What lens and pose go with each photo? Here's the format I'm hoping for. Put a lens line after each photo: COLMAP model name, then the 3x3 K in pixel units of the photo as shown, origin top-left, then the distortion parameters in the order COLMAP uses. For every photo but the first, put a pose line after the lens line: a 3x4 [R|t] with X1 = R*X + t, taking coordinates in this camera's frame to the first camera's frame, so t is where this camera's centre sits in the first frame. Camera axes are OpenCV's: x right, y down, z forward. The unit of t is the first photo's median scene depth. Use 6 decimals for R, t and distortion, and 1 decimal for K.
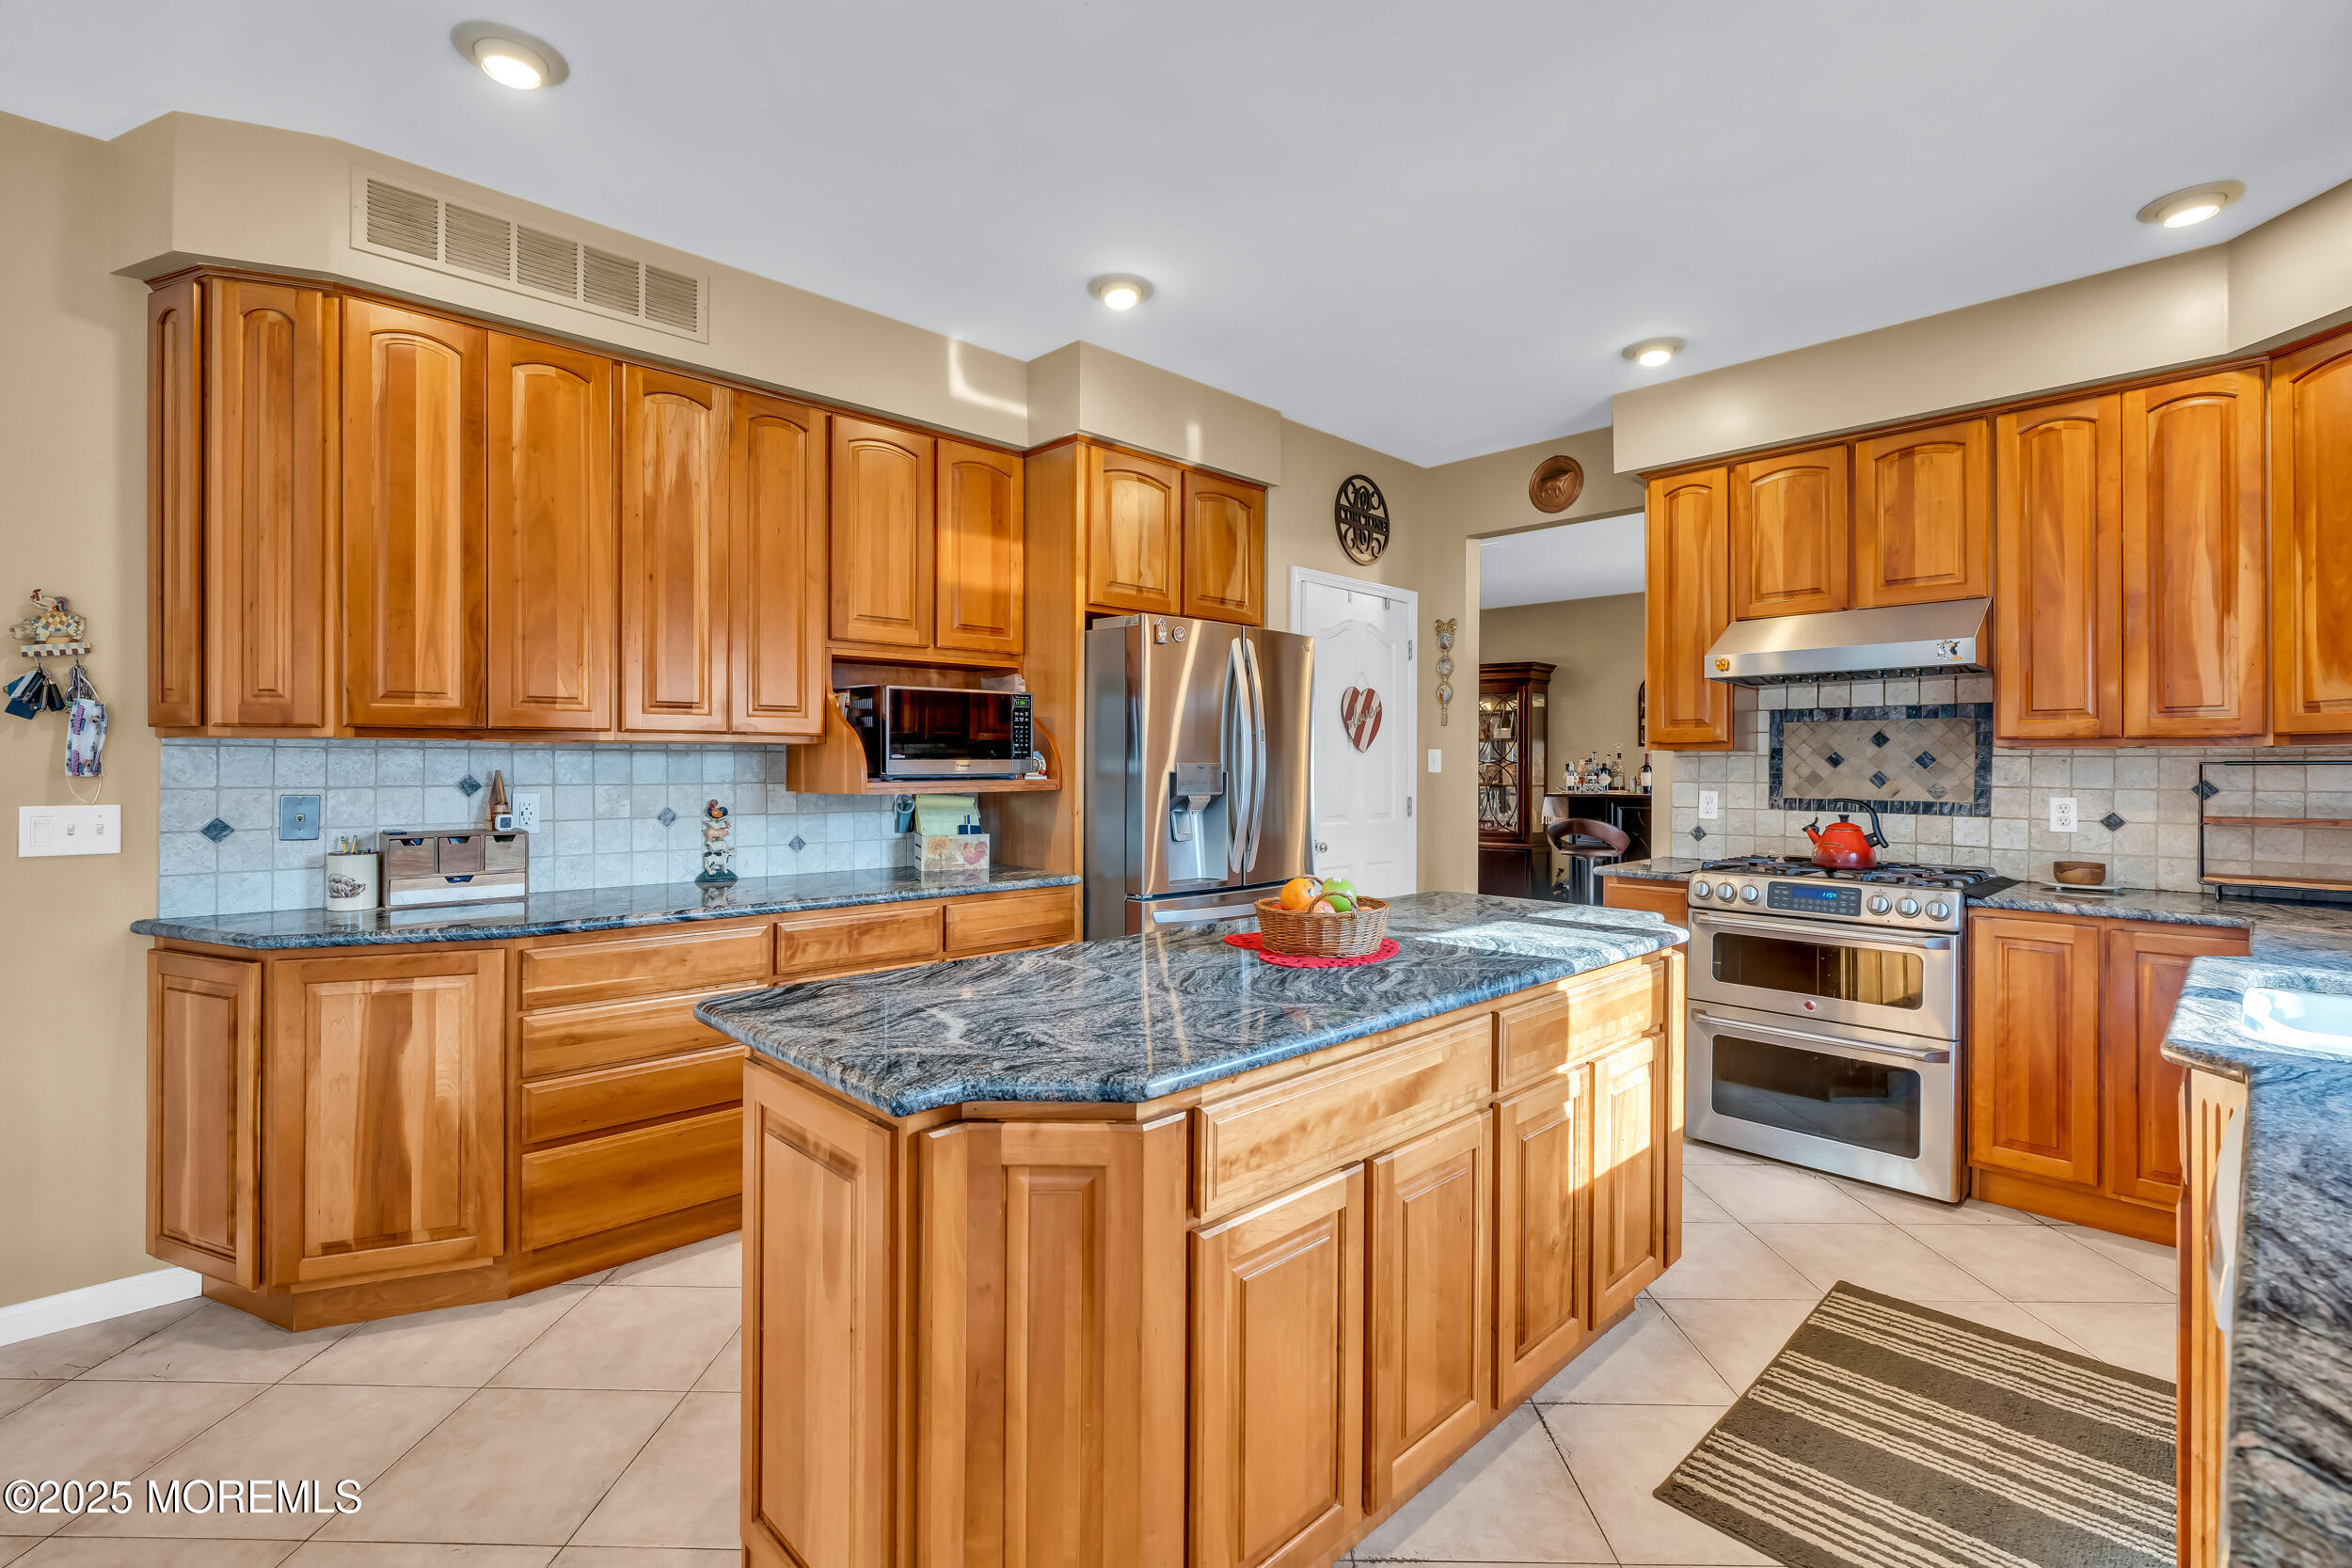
lens RADIAL K [[1050.4, 0, 1184.0], [0, 1050.4, 762.5], [0, 0, 1]] dist [-0.008236, 0.000721]
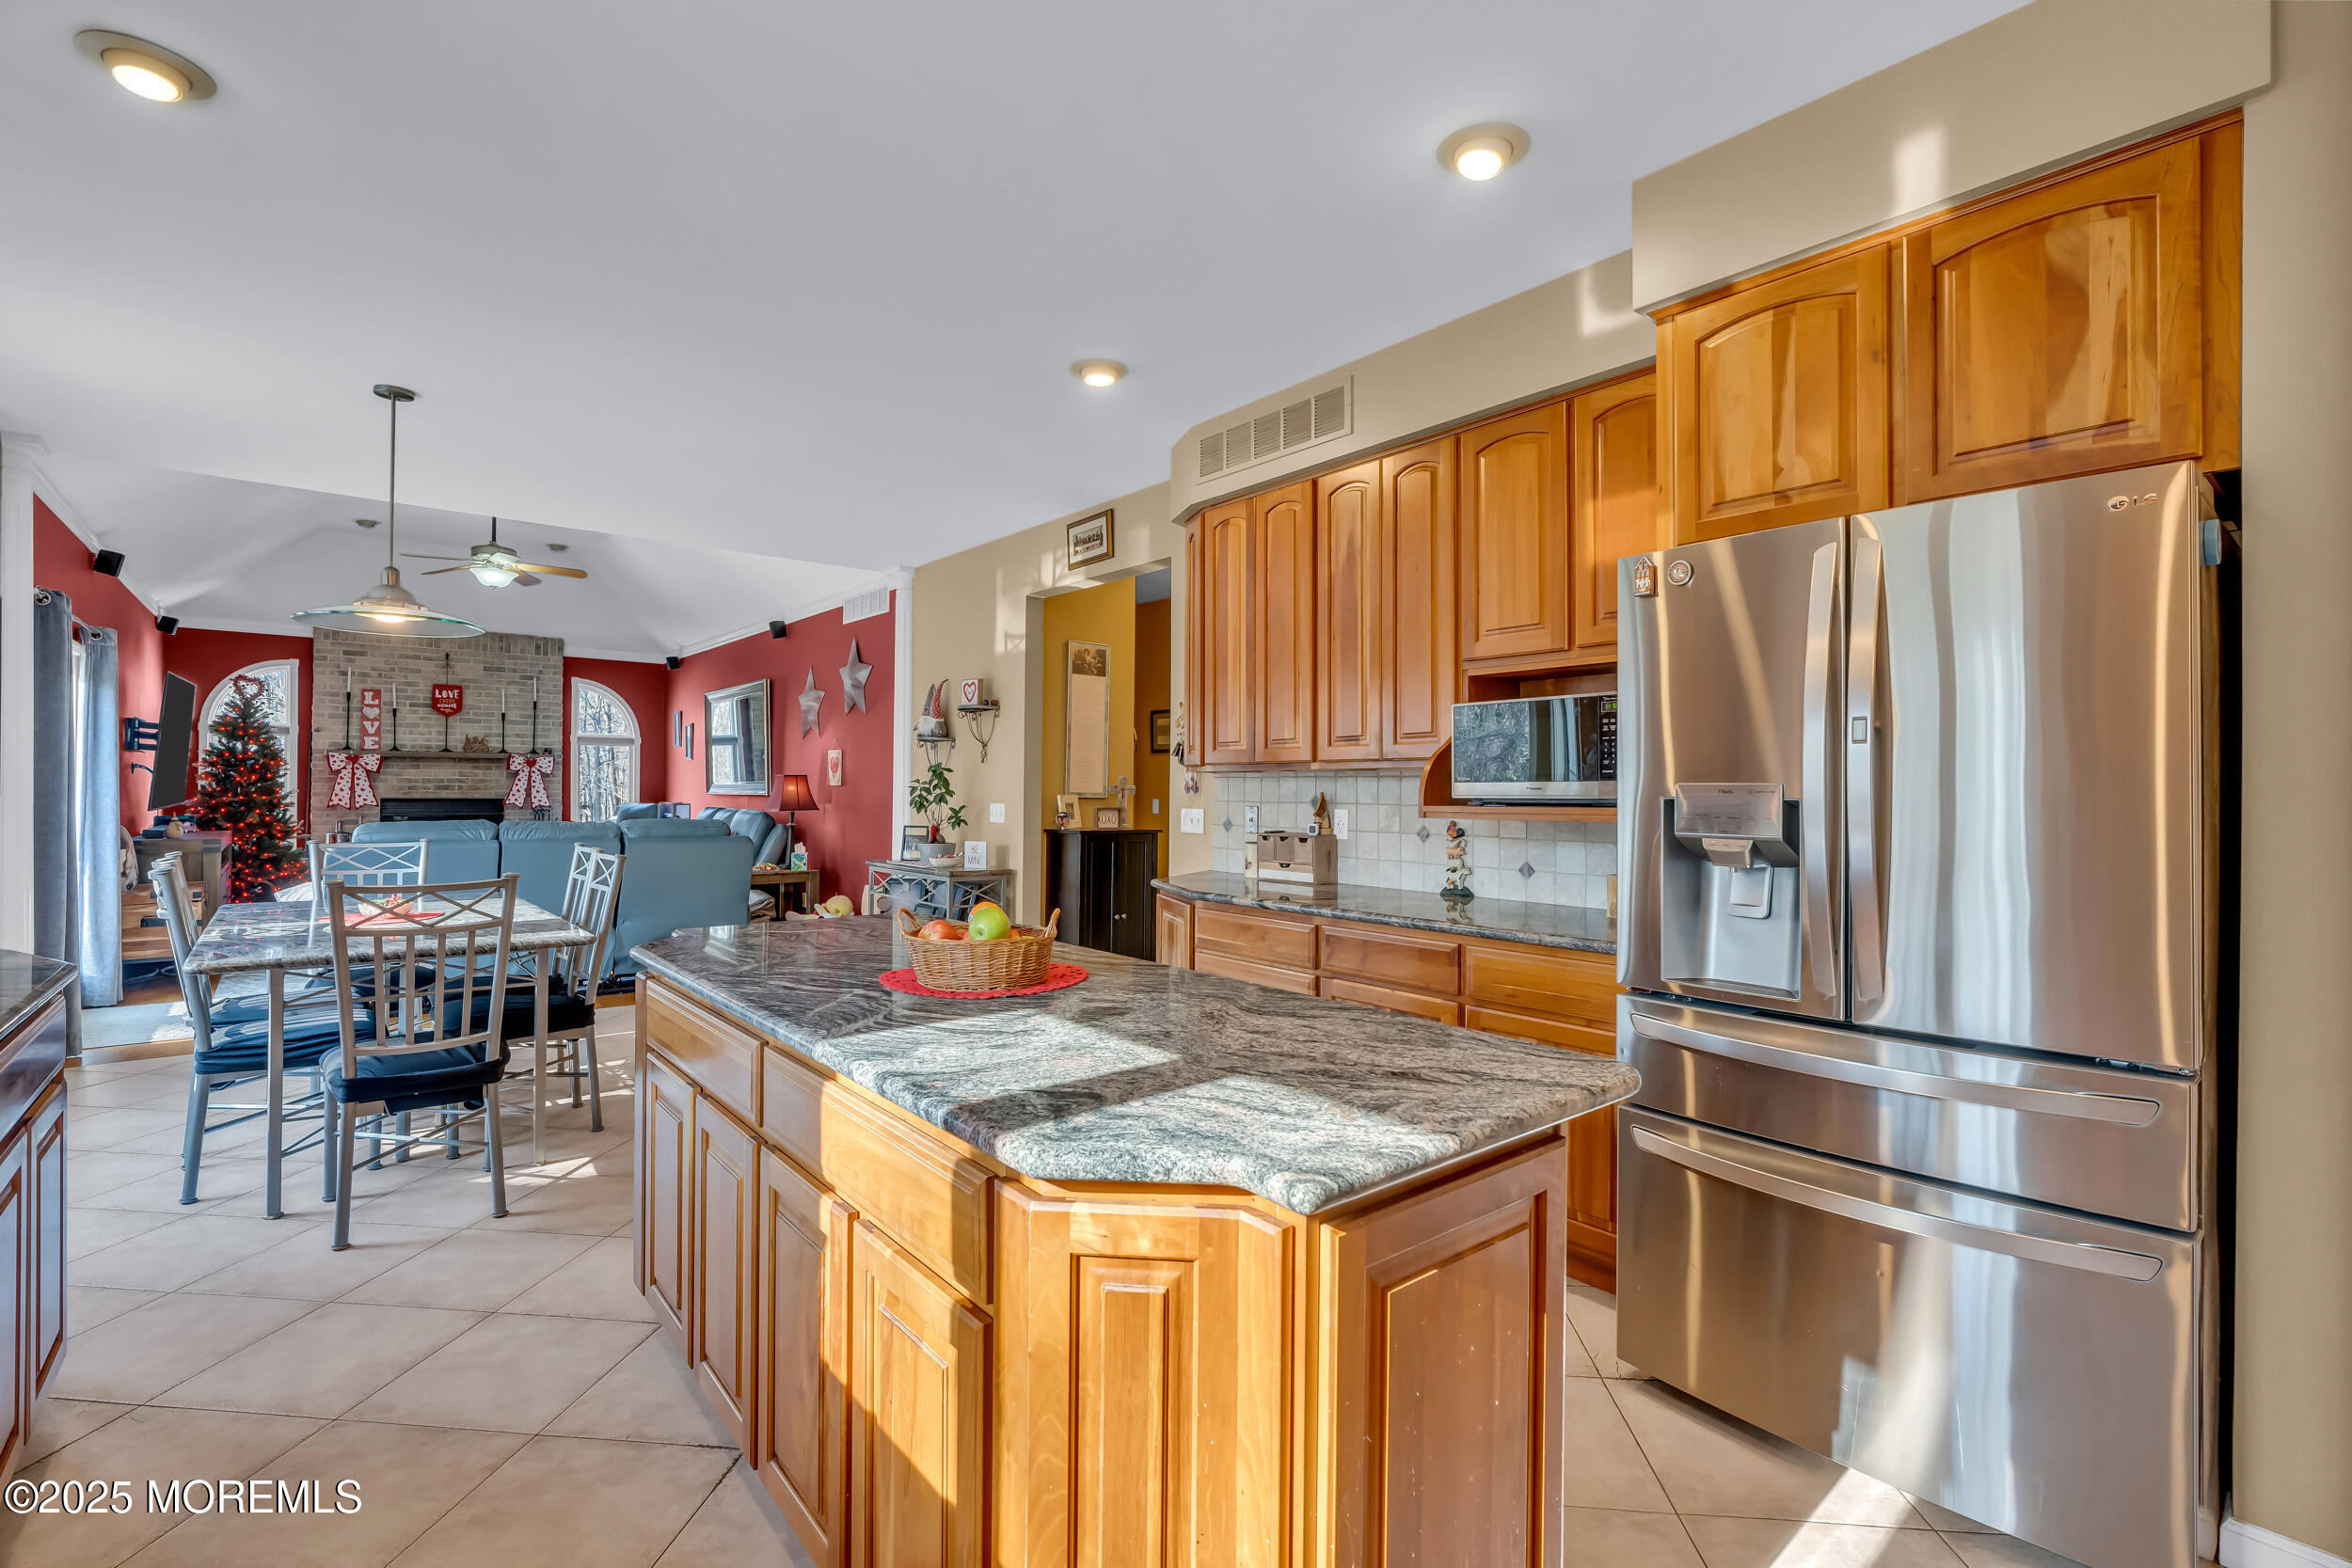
lens RADIAL K [[1050.4, 0, 1177.6], [0, 1050.4, 783.5], [0, 0, 1]] dist [-0.008236, 0.000721]
pose [[-0.081173, -0.008510, -0.996664, 0.627129], [-0.004368, 0.999957, -0.008182, 0.006772], [0.996690, 0.003689, -0.081207, 0.760464]]
